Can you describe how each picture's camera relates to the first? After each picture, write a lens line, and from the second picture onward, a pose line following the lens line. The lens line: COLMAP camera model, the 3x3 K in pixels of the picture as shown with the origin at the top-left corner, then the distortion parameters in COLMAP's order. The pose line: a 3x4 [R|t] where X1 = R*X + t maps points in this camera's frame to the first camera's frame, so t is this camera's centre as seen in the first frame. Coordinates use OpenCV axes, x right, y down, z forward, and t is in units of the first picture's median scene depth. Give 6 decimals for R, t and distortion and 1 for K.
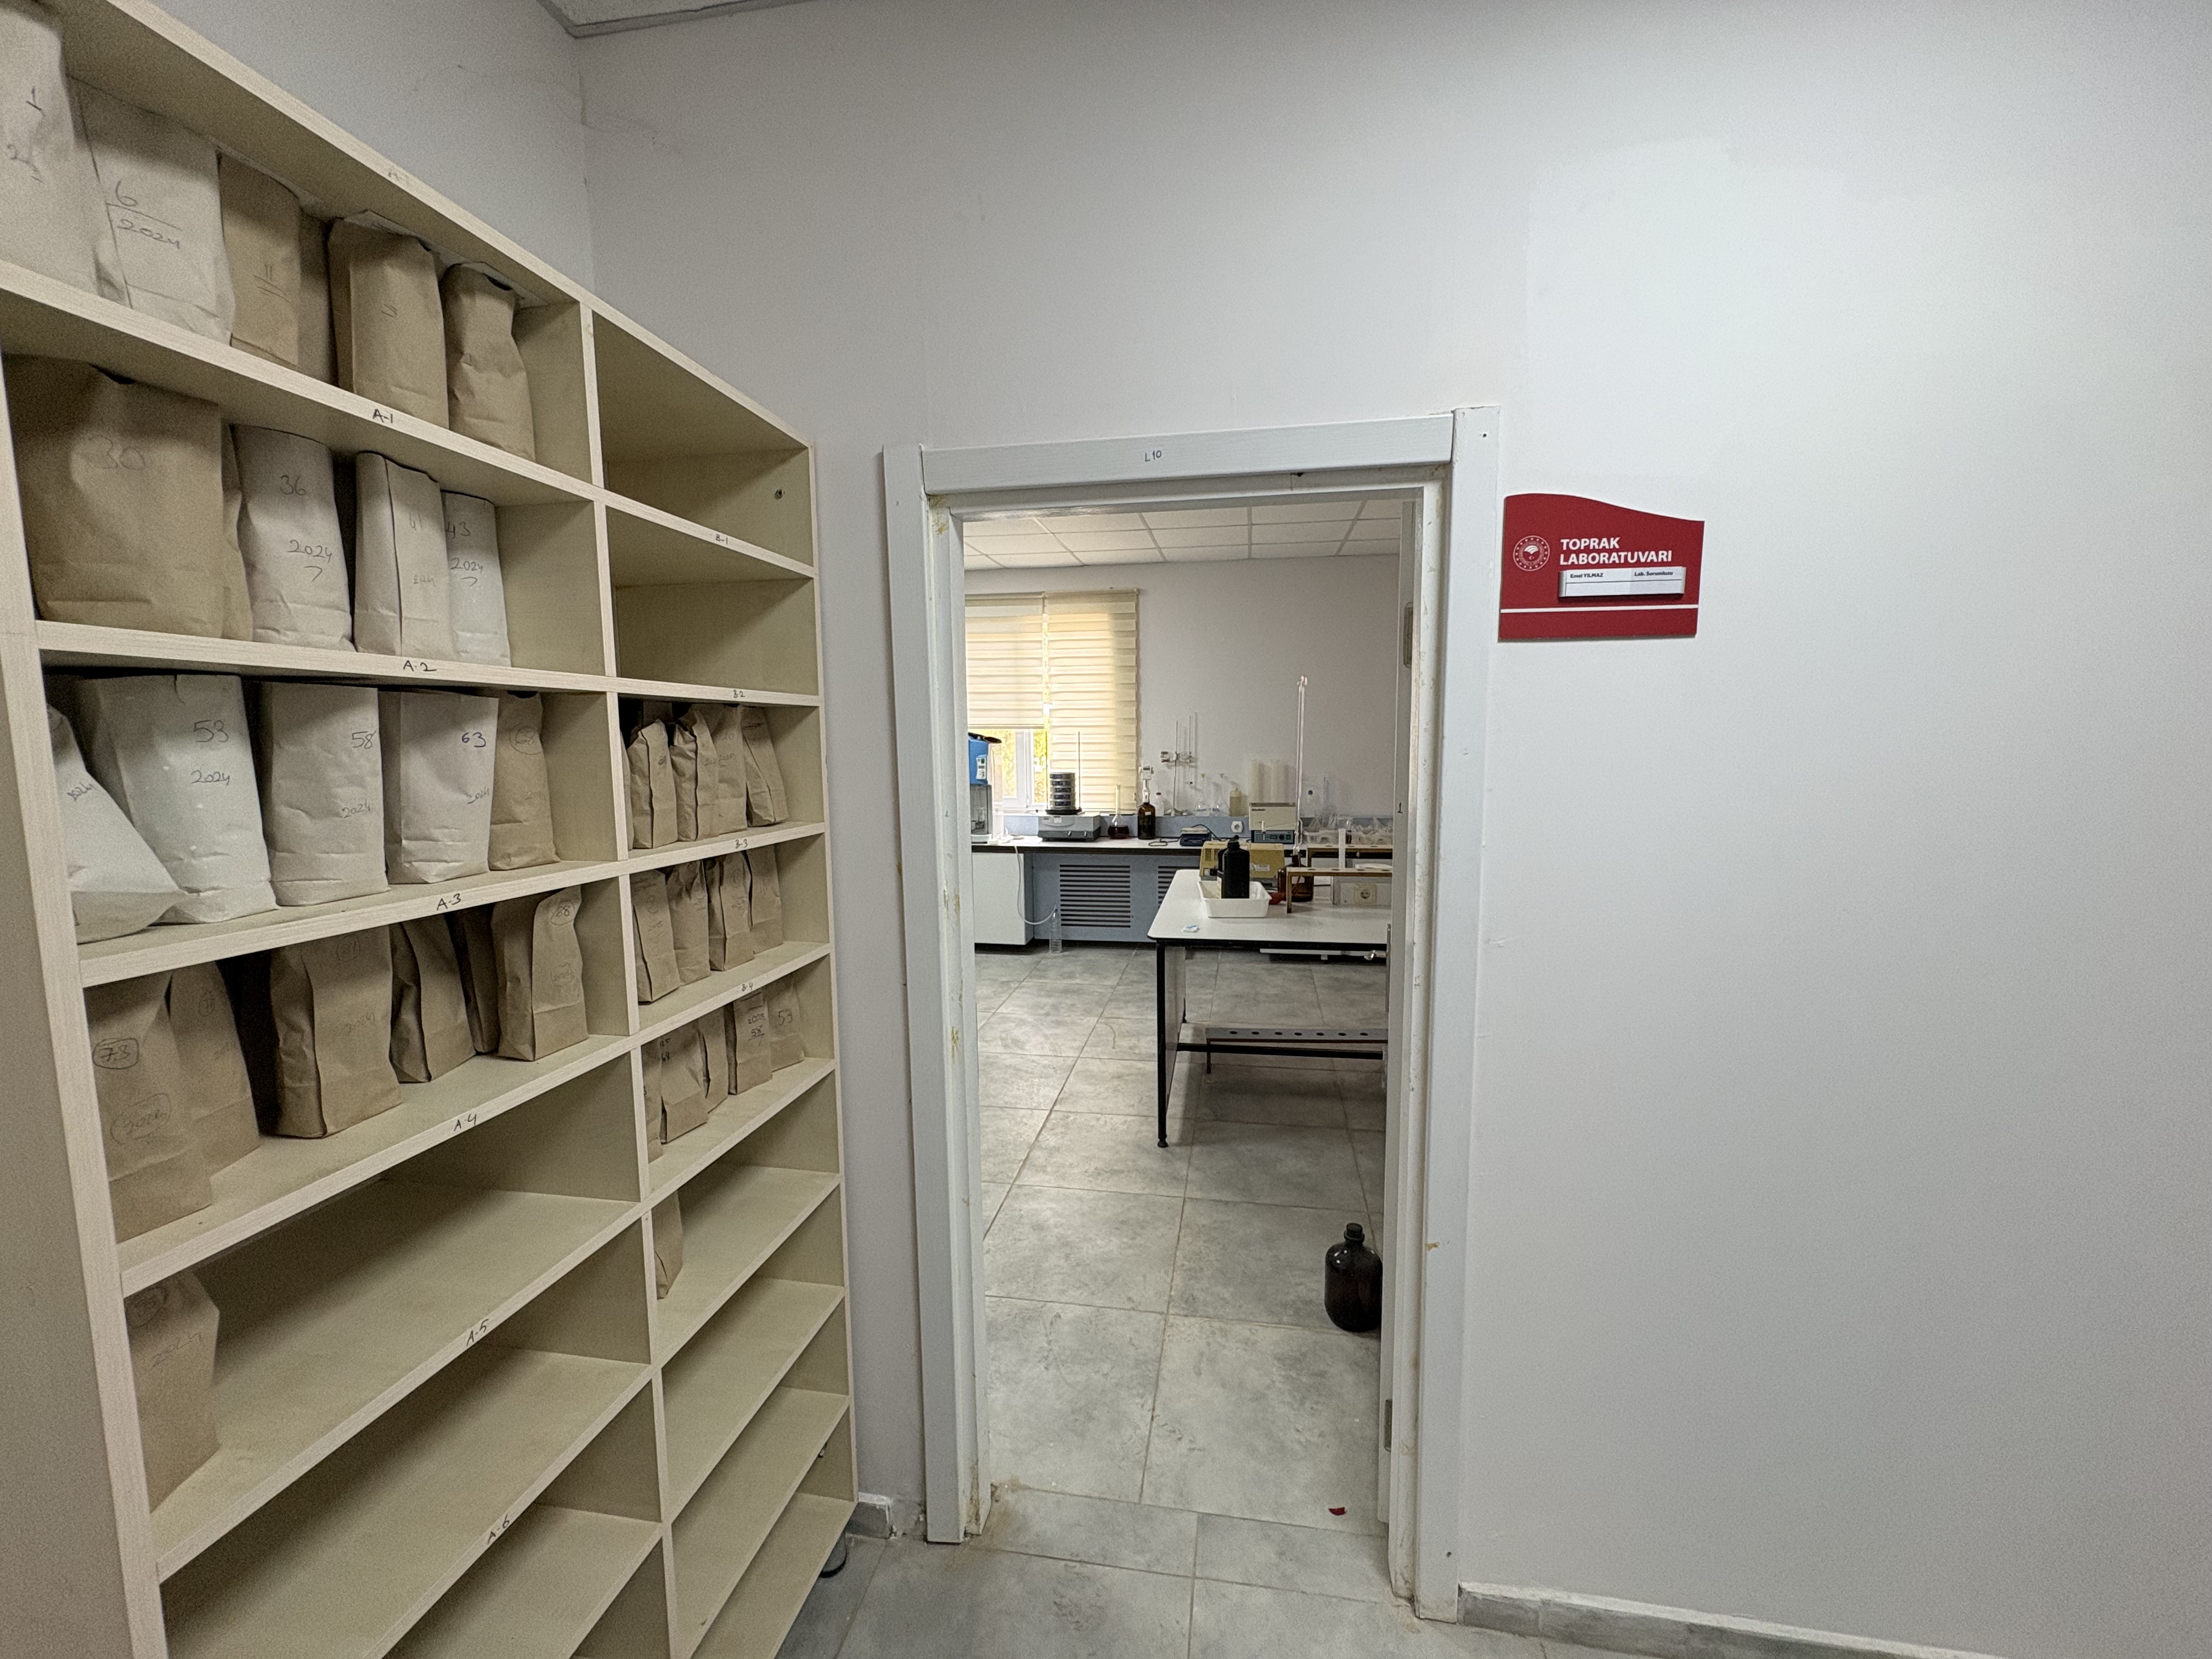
lens RADIAL K [[878.1, 0, 1106.0], [0, 878.1, 829.5], [0, 0, 1]] dist [0.000075, 0.000023]
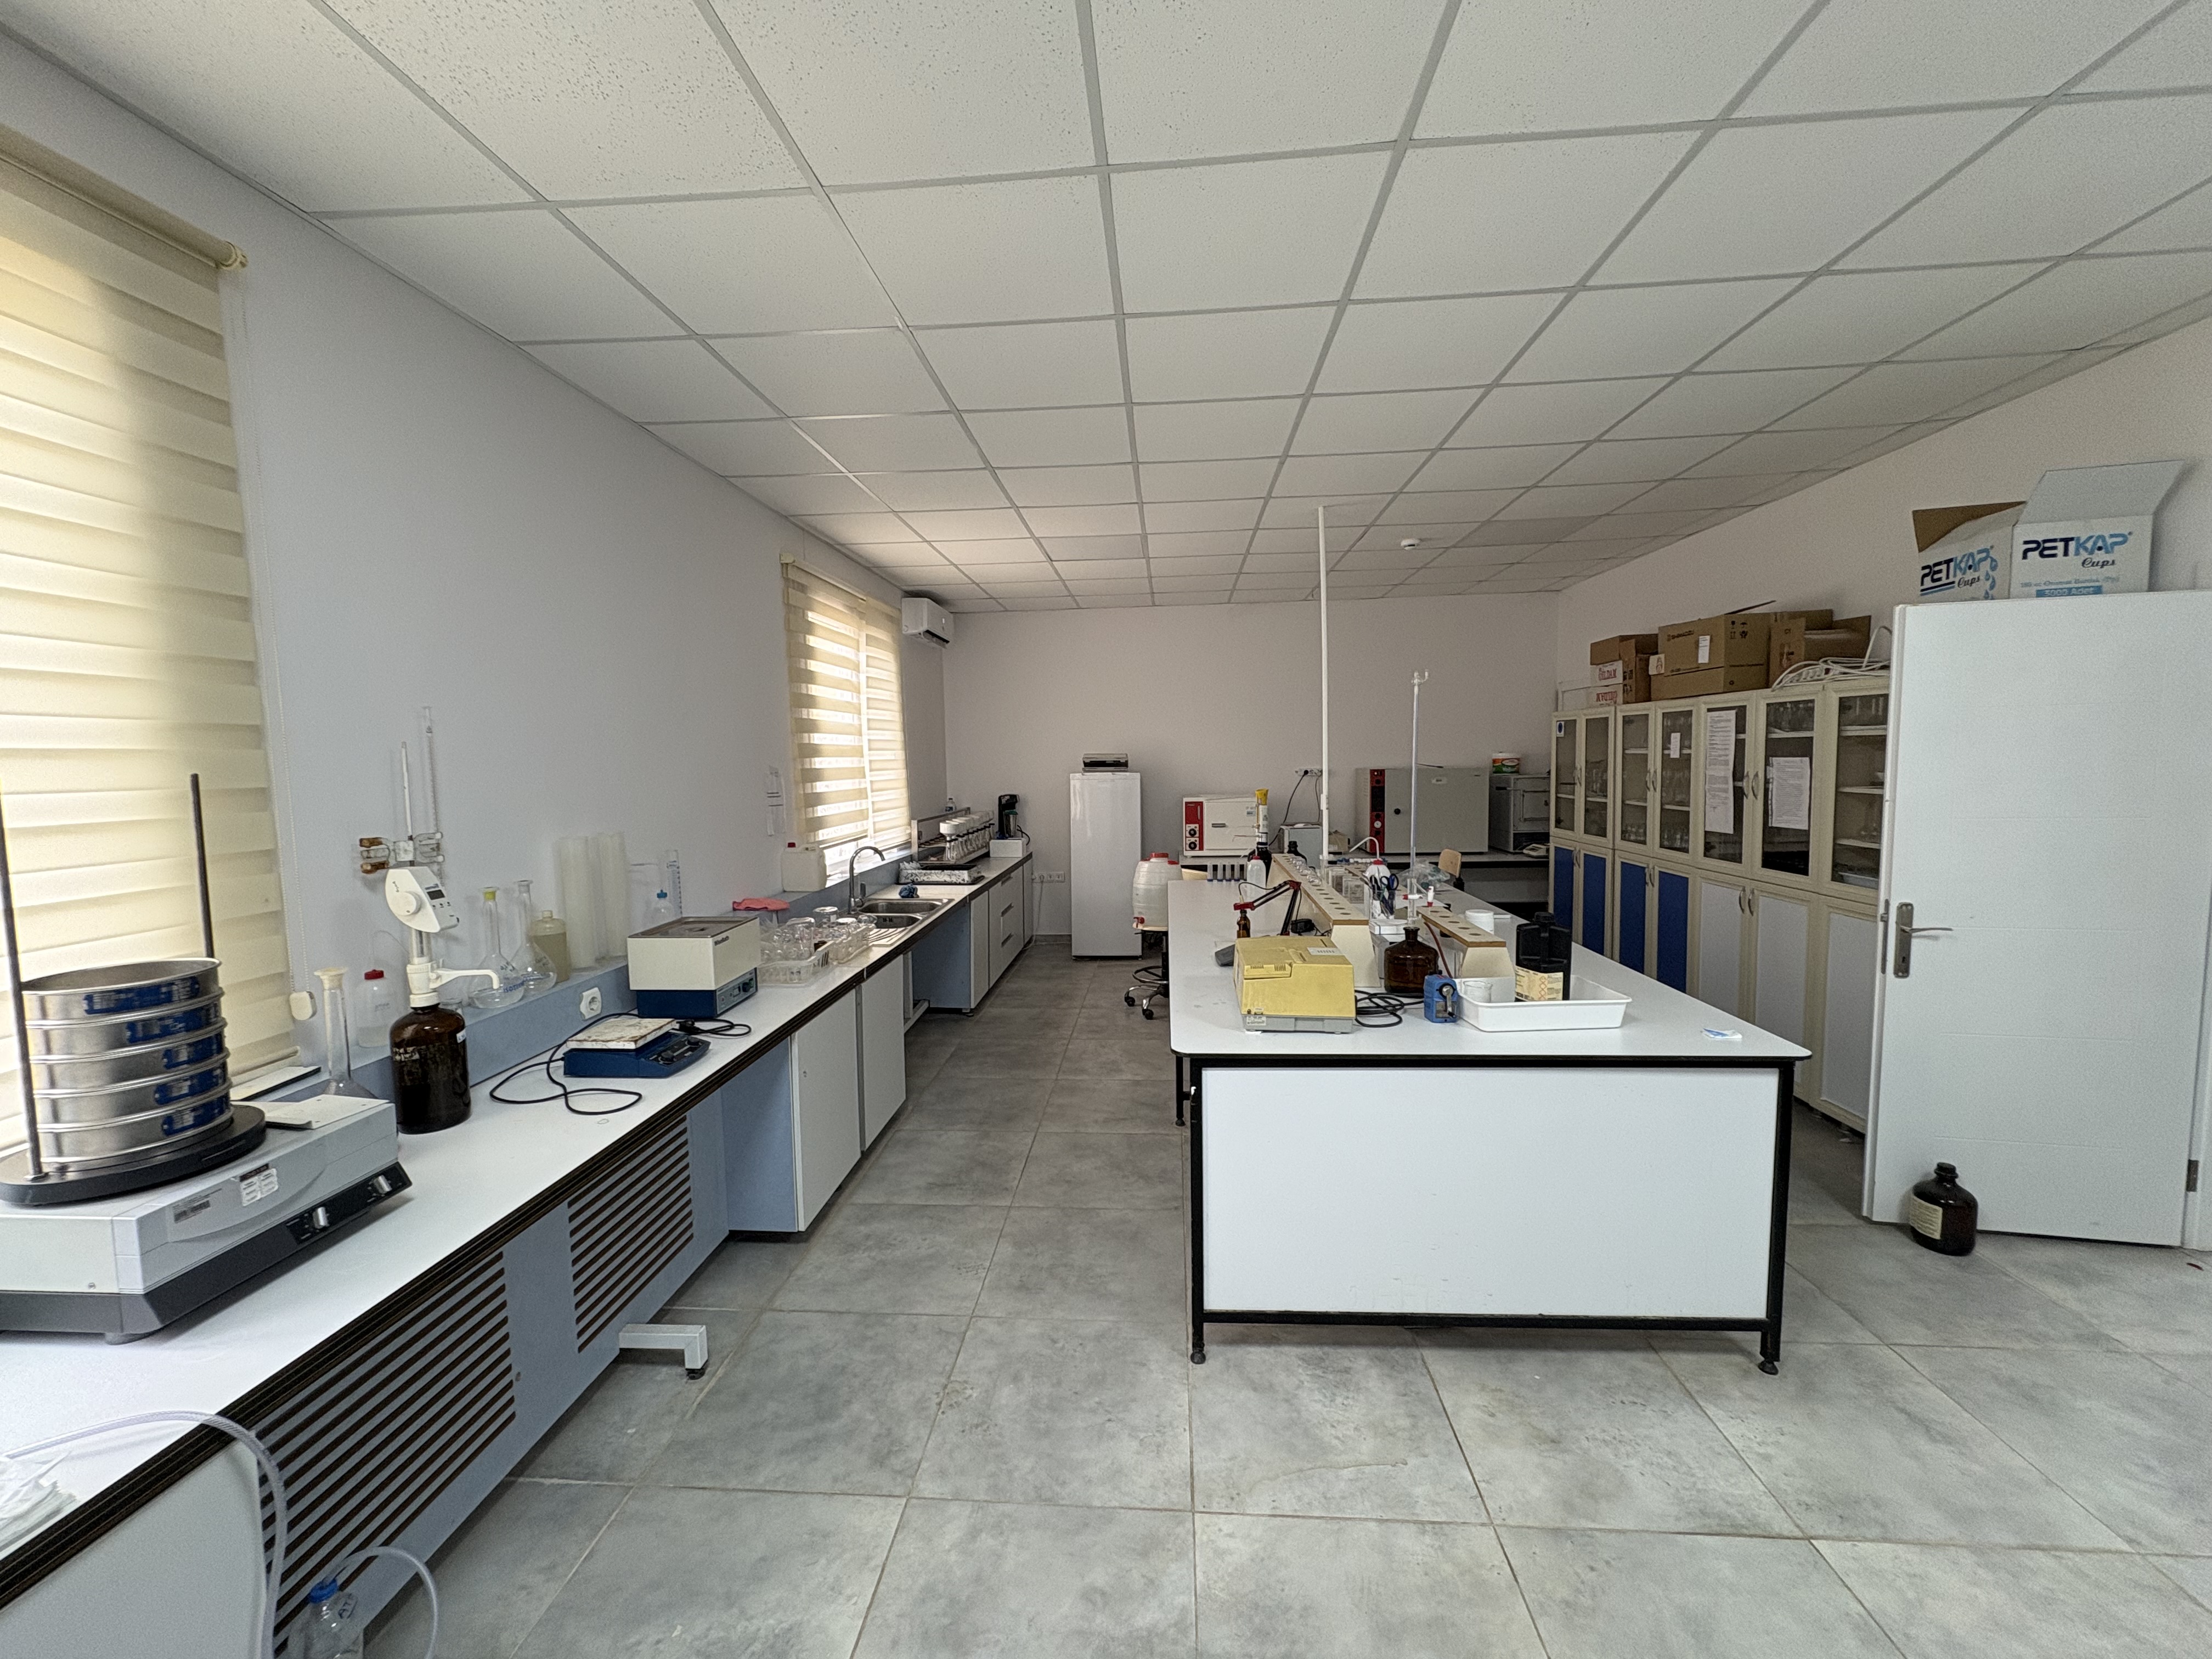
lens RADIAL K [[878.1, 0, 1106.0], [0, 878.1, 829.5], [0, 0, 1]] dist [0.000075, 0.000023]
pose [[-0.090621, -0.069210, 0.993478, -0.278705], [0.129511, 0.988292, 0.080662, -0.086677], [-0.987428, 0.135976, -0.080596, 0.801360]]
